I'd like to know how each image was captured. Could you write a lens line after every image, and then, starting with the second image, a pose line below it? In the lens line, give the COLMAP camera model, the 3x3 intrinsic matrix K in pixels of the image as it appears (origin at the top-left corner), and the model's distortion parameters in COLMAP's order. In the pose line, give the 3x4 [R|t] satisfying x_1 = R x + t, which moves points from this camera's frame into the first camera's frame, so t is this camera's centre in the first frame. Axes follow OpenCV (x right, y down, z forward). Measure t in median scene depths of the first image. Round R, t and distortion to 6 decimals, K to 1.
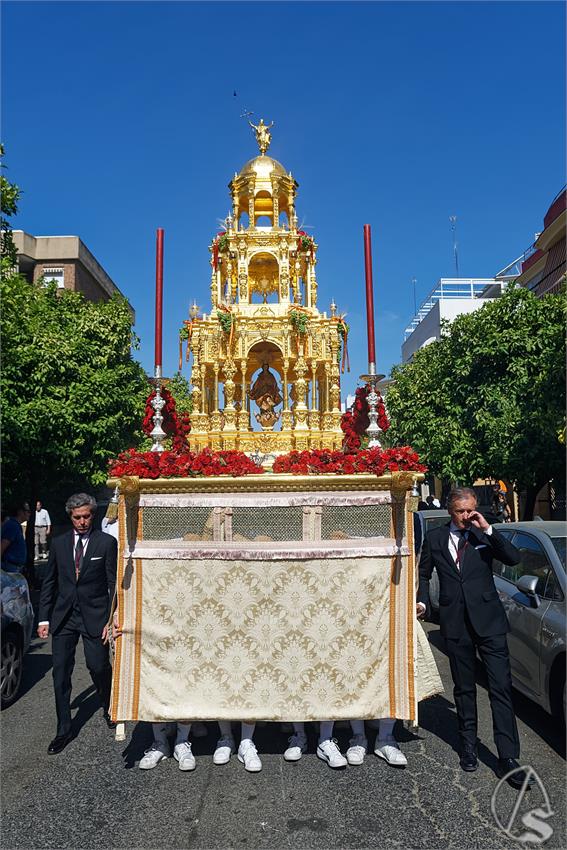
lens RADIAL K [[641.0, 0, 283.6], [0, 641.0, 420.1], [0, 0, 1]] dist [0.013145, 0.009557]
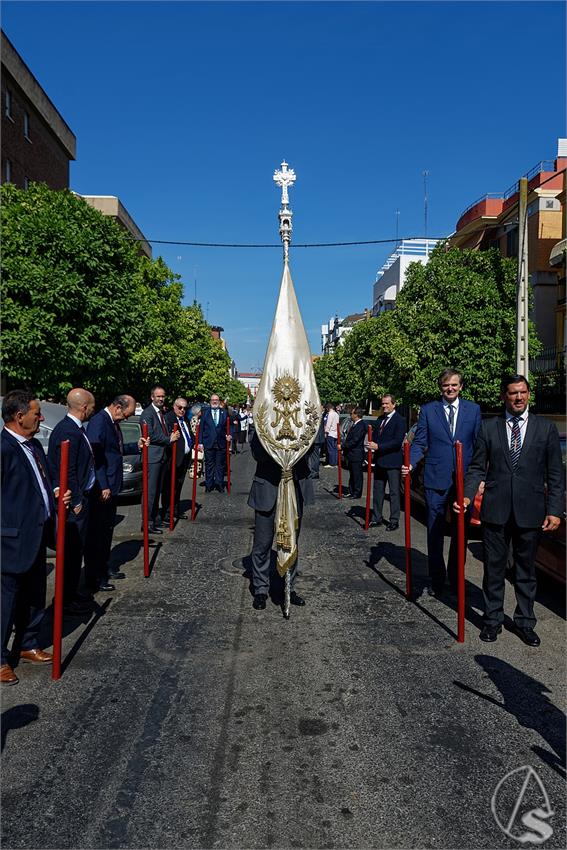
lens RADIAL K [[641.0, 0, 284.6], [0, 641.0, 426.5], [0, 0, 1]] dist [0.013145, 0.009557]
pose [[0.998995, 0.035443, 0.027437, -0.027797], [-0.039089, 0.988460, 0.146352, -0.129425], [-0.021933, -0.147277, 0.988852, -1.157482]]
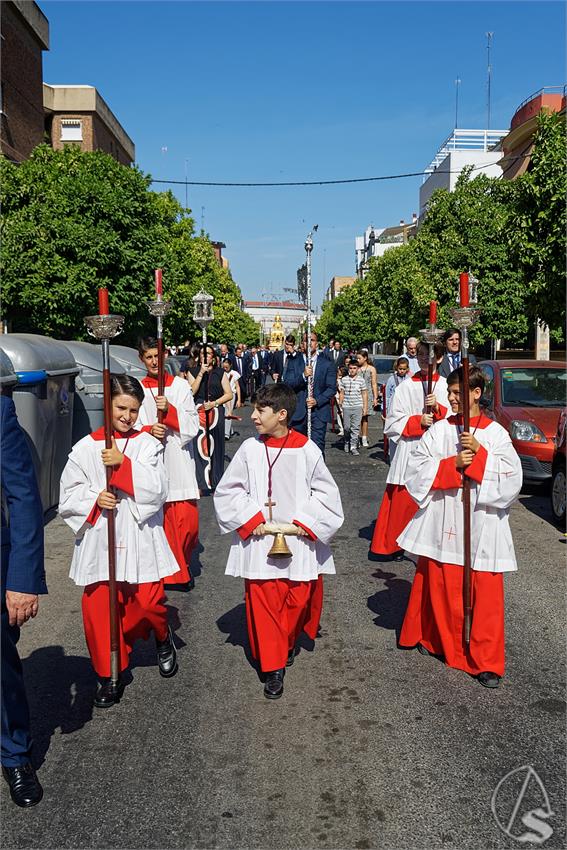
lens RADIAL K [[880.1, 0, 281.9], [0, 880.1, 426.5], [0, 0, 1]] dist [0.062827, 0.000000]
pose [[0.999734, 0.022978, -0.001806, -0.025418], [-0.022117, 0.978427, 0.205405, -0.195140], [0.006487, -0.205310, 0.978675, -1.716634]]
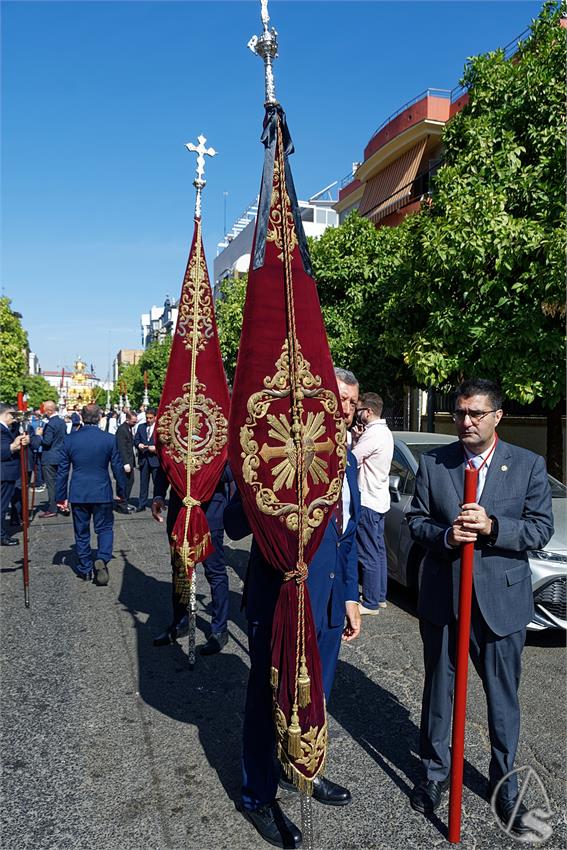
lens RADIAL K [[641.0, 0, 283.9], [0, 641.0, 419.7], [0, 0, 1]] dist [0.013145, 0.009557]
pose [[0.951081, 0.019299, 0.308337, -0.074988], [-0.059811, 0.990666, 0.122486, 0.004514], [-0.303095, -0.134936, 0.943359, -0.011872]]
